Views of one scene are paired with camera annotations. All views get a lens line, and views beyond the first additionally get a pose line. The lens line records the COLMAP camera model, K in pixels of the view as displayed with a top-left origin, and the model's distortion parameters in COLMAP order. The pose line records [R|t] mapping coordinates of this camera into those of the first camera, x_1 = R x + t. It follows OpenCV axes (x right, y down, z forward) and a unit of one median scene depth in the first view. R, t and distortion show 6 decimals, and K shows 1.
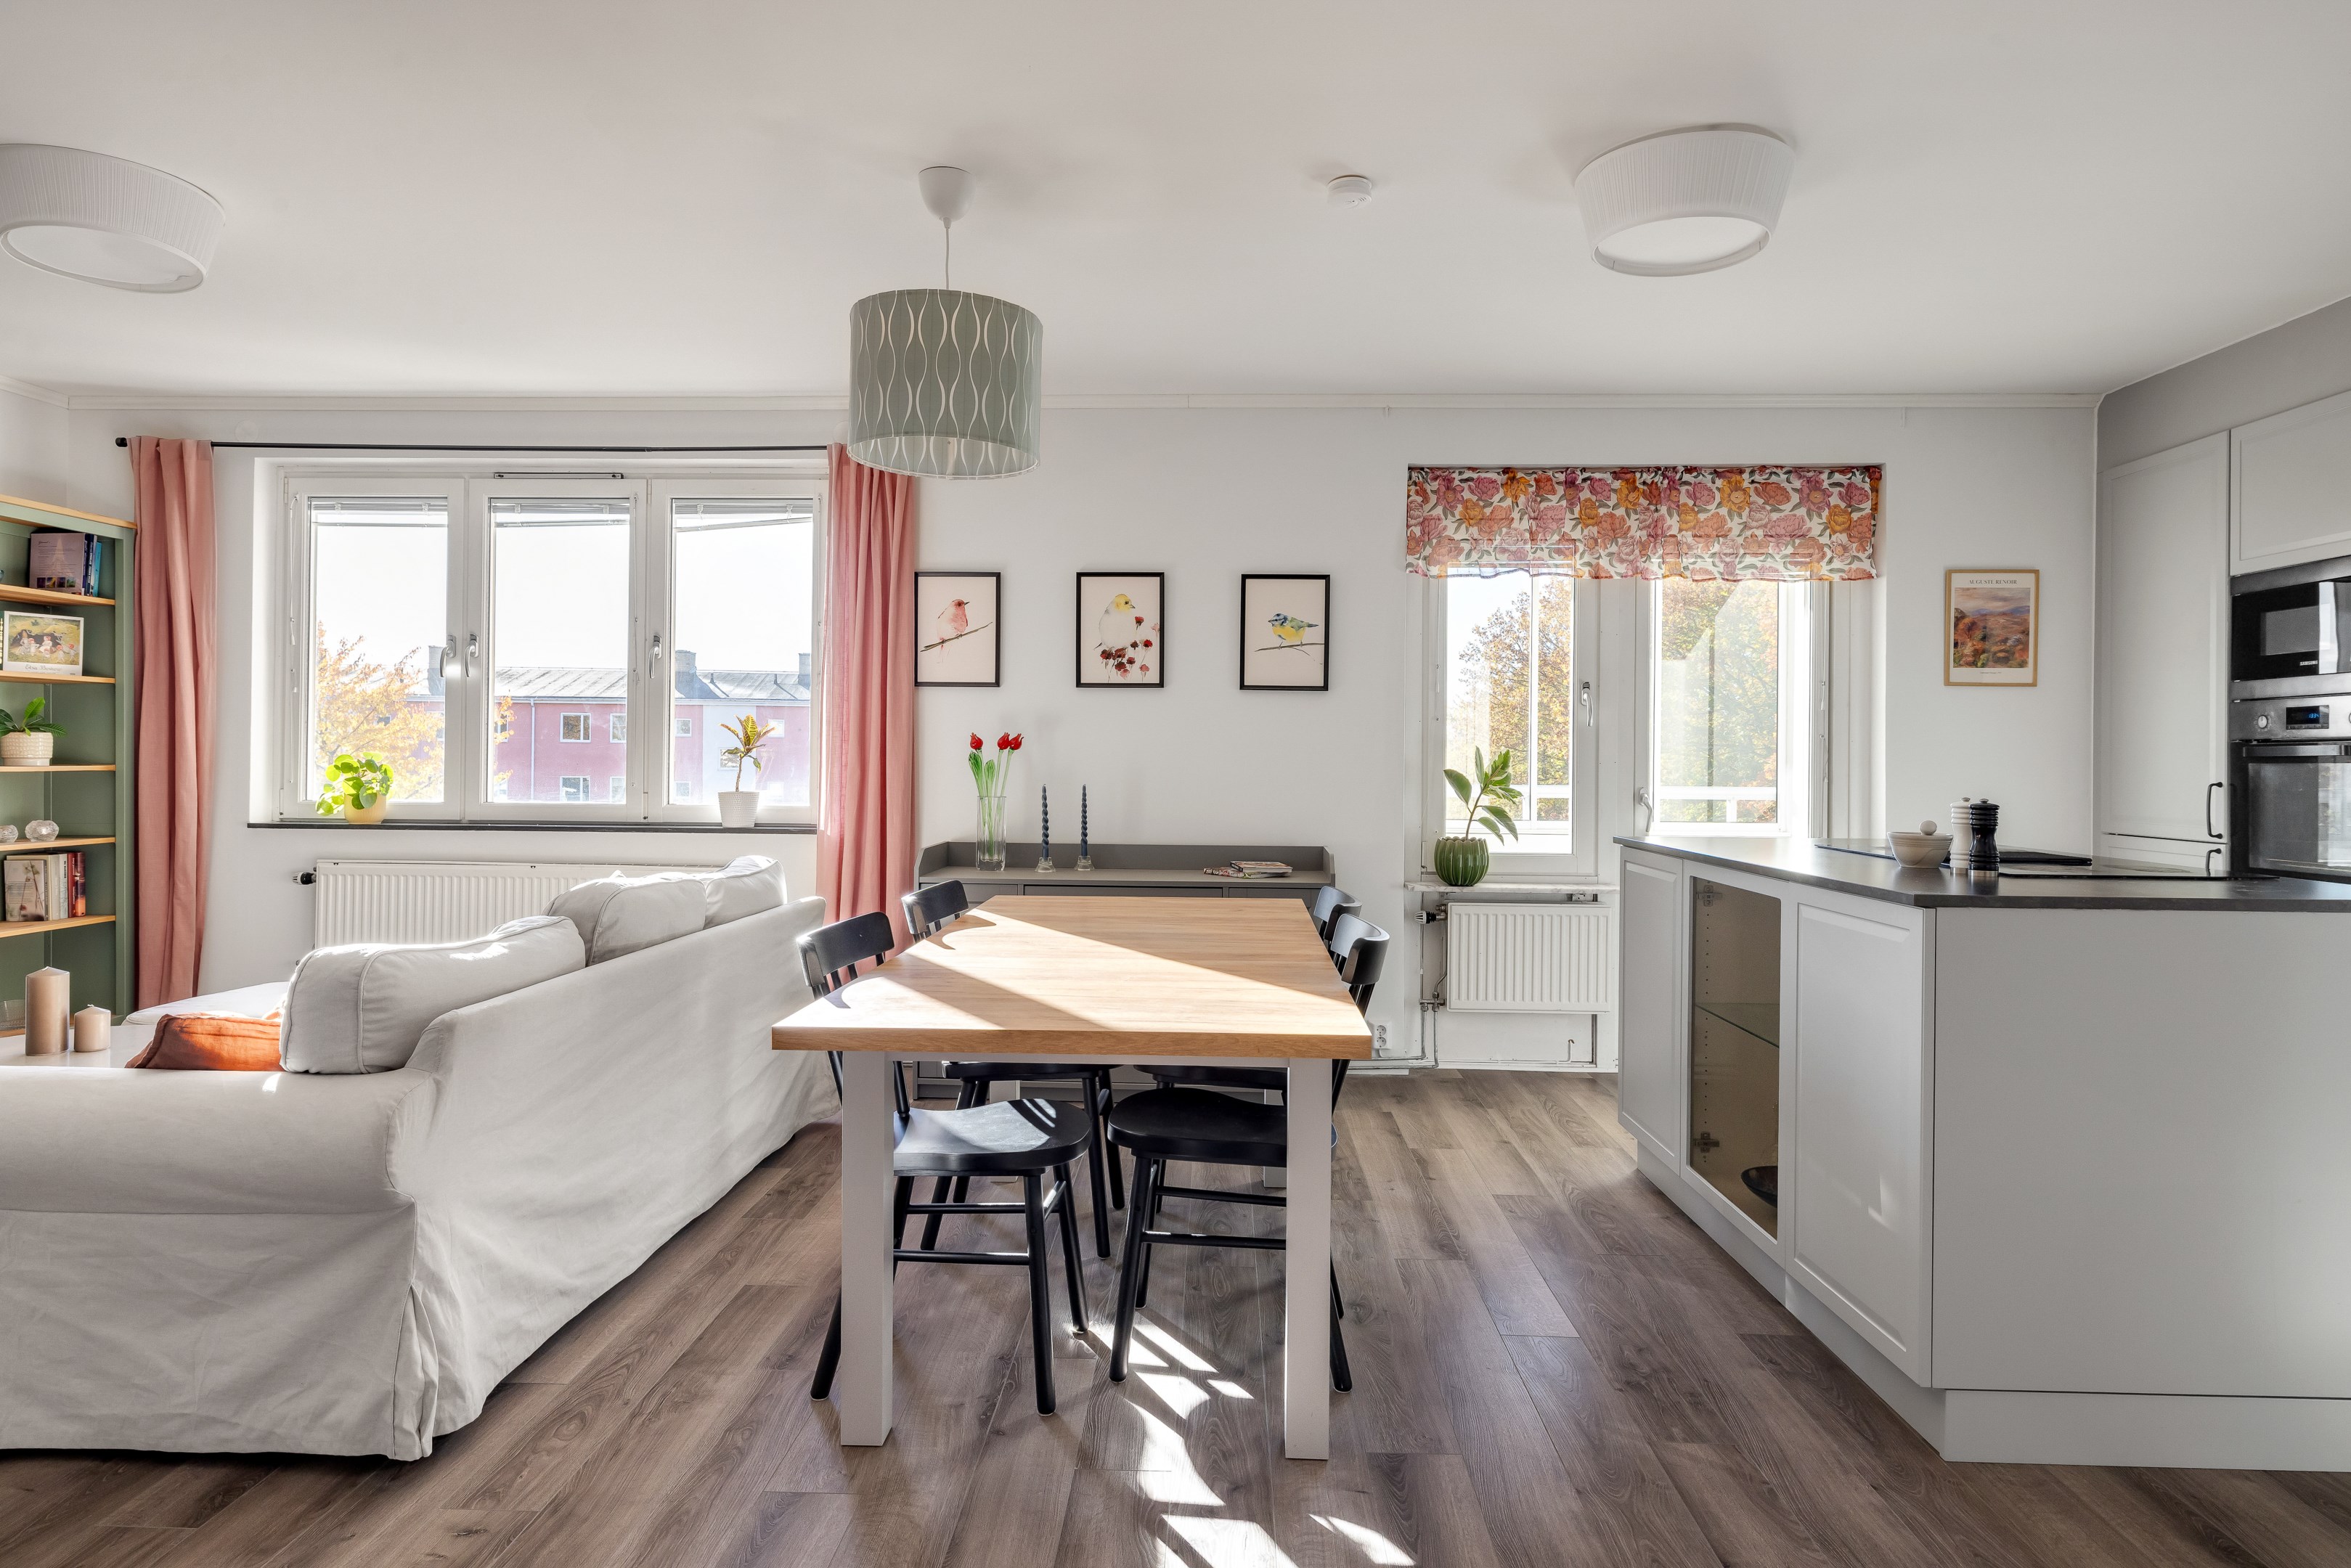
lens RADIAL K [[1338.7, 0, 1167.6], [0, 1338.7, 751.1], [0, 0, 1]] dist [-0.000364, 0.002621]
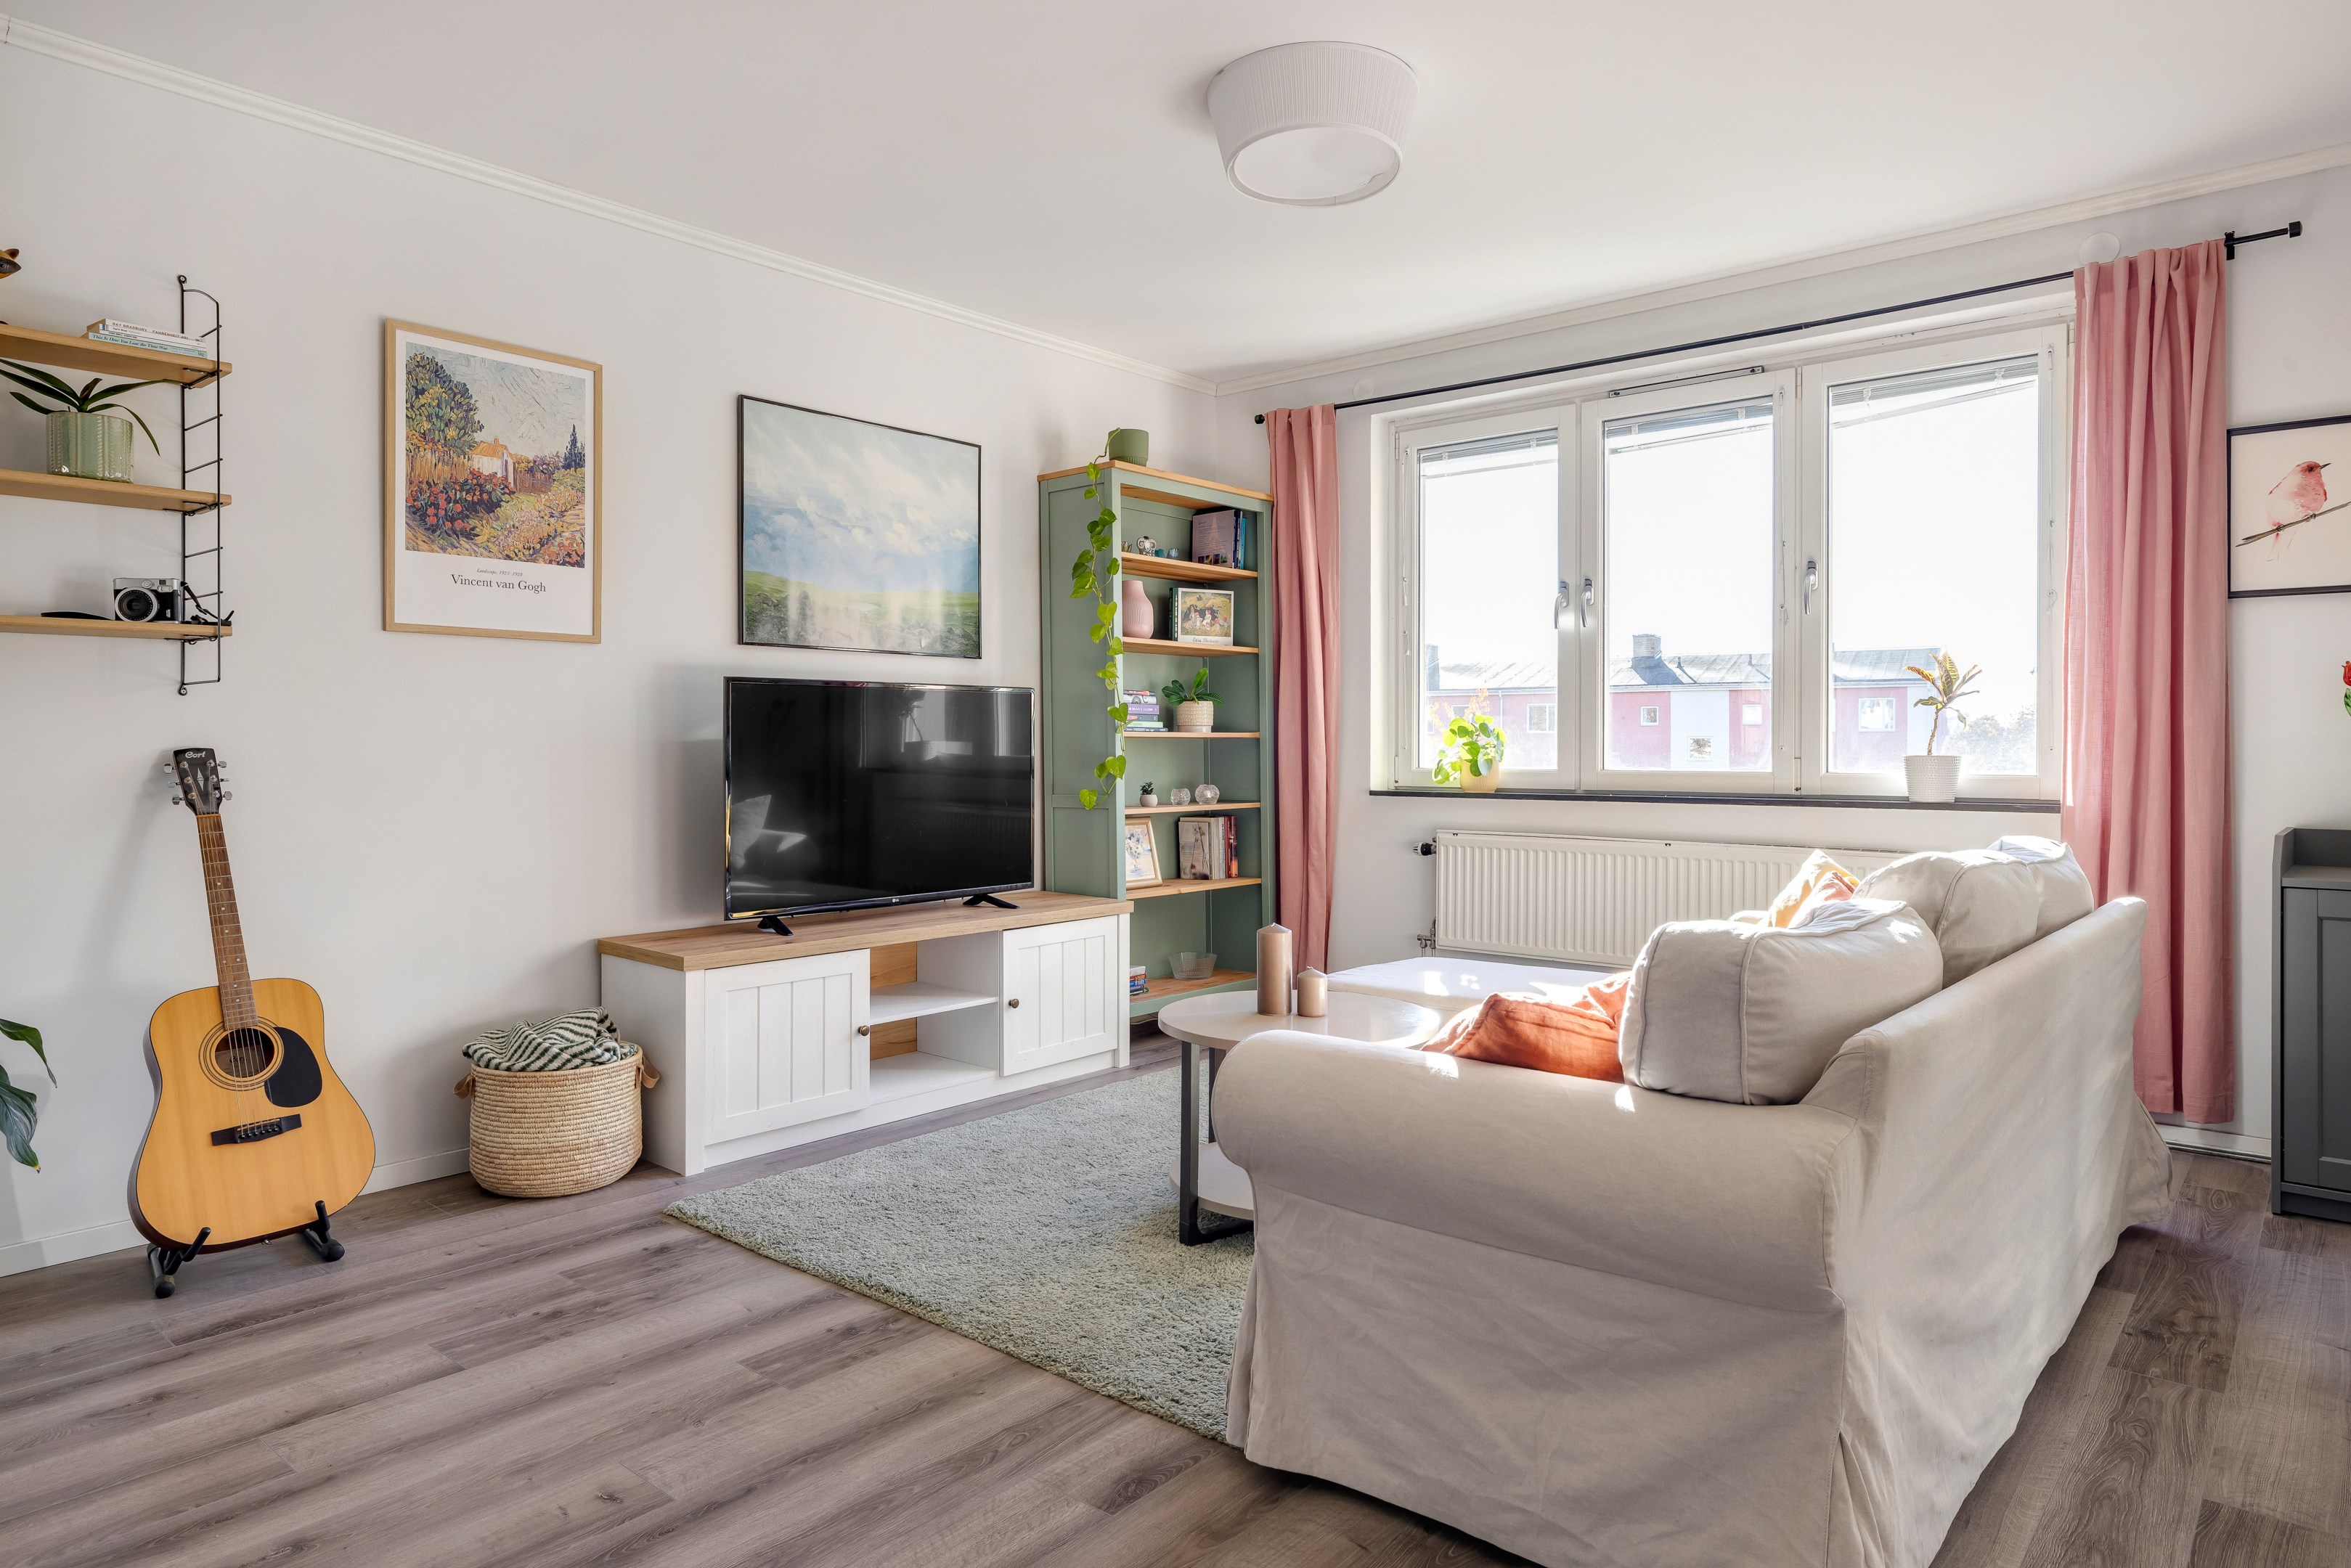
lens RADIAL K [[1407.9, 0, 1158.4], [0, 1407.9, 752.1], [0, 0, 1]] dist [-0.009501, 0.008689]
pose [[0.782019, -0.006887, -0.623217, -0.170866], [0.010616, 0.999941, 0.002271, 0.022611], [0.623164, -0.008392, 0.782046, 0.103190]]
